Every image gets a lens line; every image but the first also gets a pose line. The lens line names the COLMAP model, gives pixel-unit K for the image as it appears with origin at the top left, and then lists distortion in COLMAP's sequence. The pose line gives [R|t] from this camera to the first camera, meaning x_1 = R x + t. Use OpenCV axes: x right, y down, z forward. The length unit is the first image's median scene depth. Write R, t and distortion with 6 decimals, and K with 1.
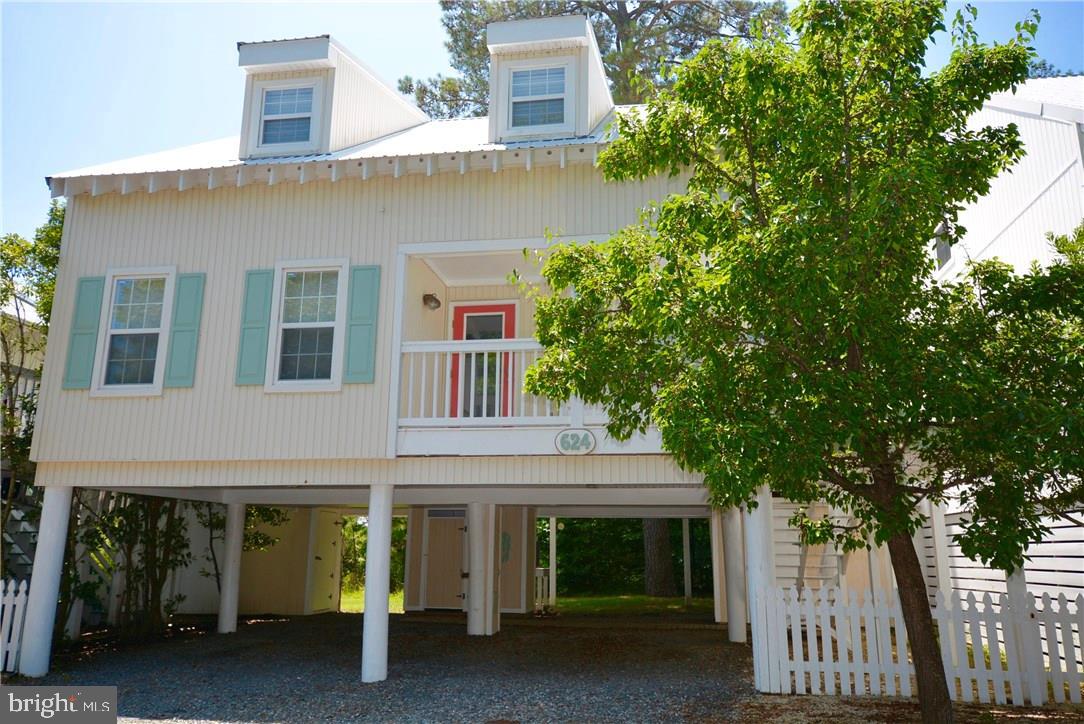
lens RADIAL K [[771.0, 0, 542.1], [0, 771.0, 382.1], [0, 0, 1]] dist [0.007377, -0.005538]
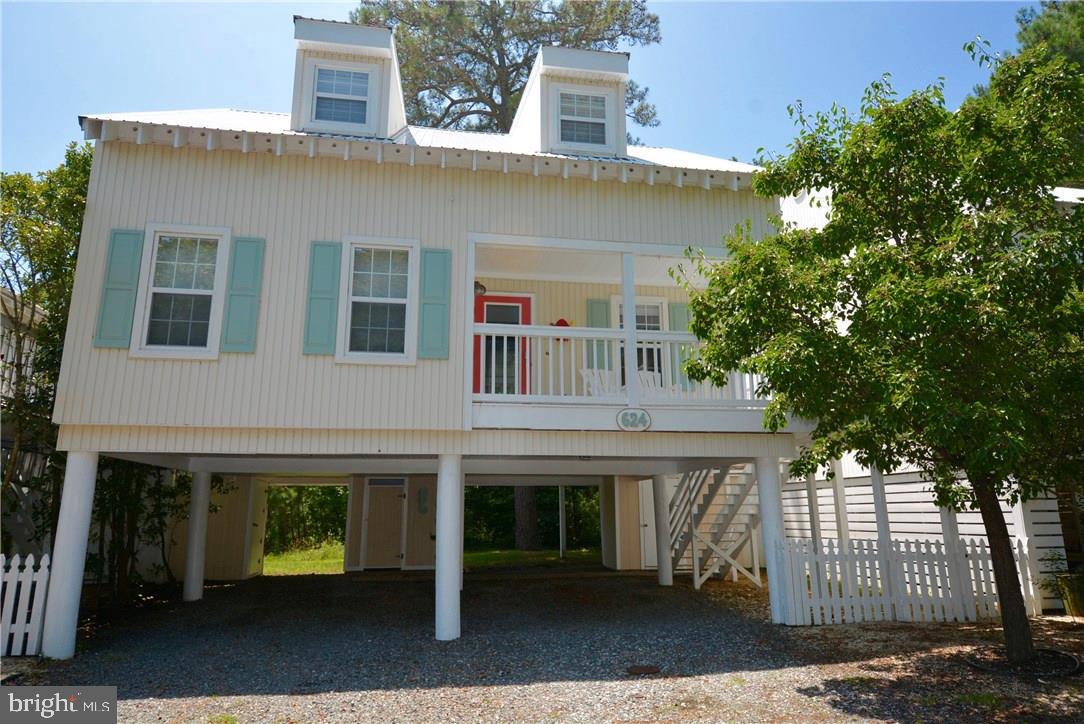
lens RADIAL K [[677.1, 0, 542.0], [0, 677.1, 362.0], [0, 0, 1]] dist [0.000422, 0.003136]
pose [[0.949949, 0.053938, 0.307714, -0.357455], [-0.053326, 0.998523, -0.010406, 0.007095], [-0.307821, -0.006524, 0.951422, 0.057876]]
